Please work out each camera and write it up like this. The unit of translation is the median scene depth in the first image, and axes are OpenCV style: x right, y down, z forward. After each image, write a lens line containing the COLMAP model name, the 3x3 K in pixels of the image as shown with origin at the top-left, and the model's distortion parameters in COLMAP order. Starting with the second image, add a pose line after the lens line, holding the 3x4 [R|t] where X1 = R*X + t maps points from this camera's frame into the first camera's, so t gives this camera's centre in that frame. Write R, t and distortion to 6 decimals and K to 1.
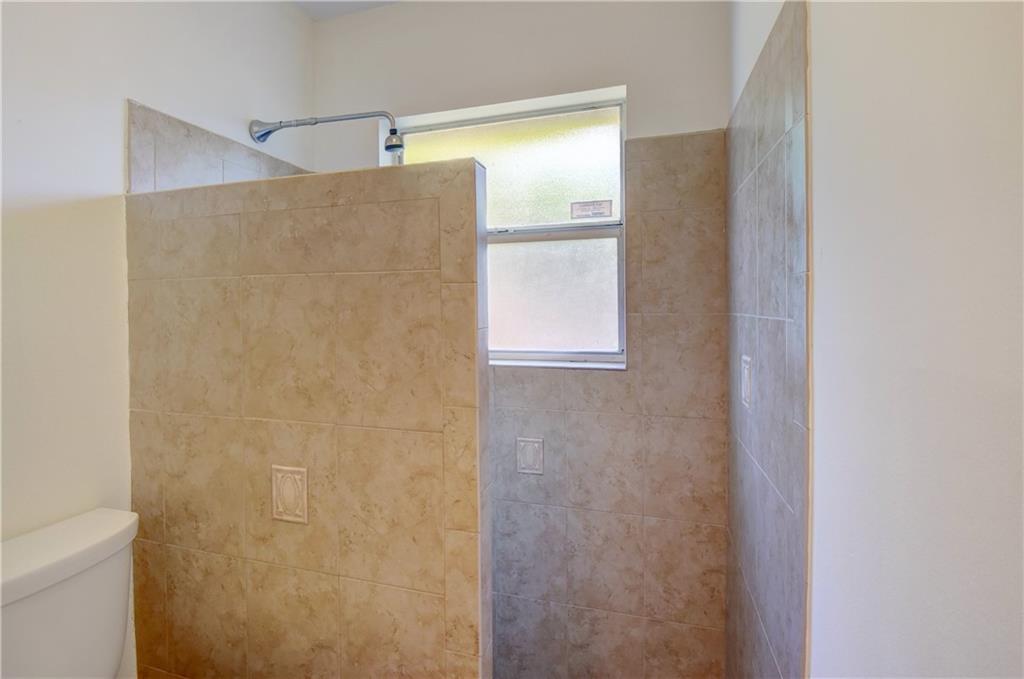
lens RADIAL K [[460.9, 0, 493.9], [0, 460.9, 312.9], [0, 0, 1]] dist [-0.001126, -0.000363]
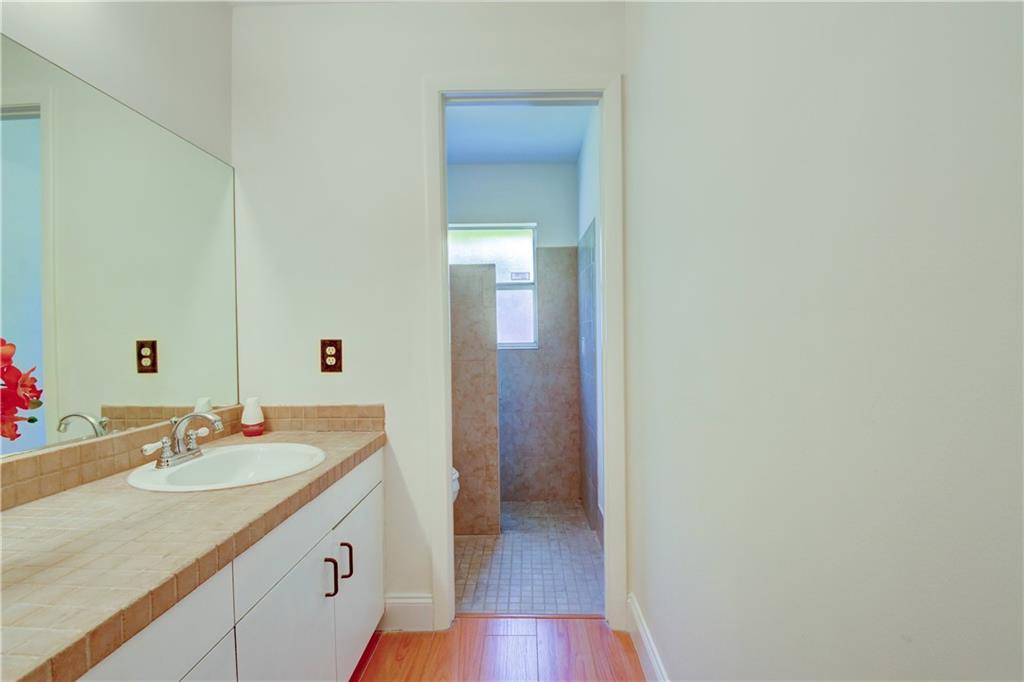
lens RADIAL K [[460.9, 0, 513.9], [0, 460.9, 342.7], [0, 0, 1]] dist [-0.001126, -0.000363]
pose [[0.955022, -0.007727, 0.296435, -0.507255], [0.011256, 0.999885, -0.010201, 0.118437], [-0.296322, 0.013079, 0.954999, -1.151335]]
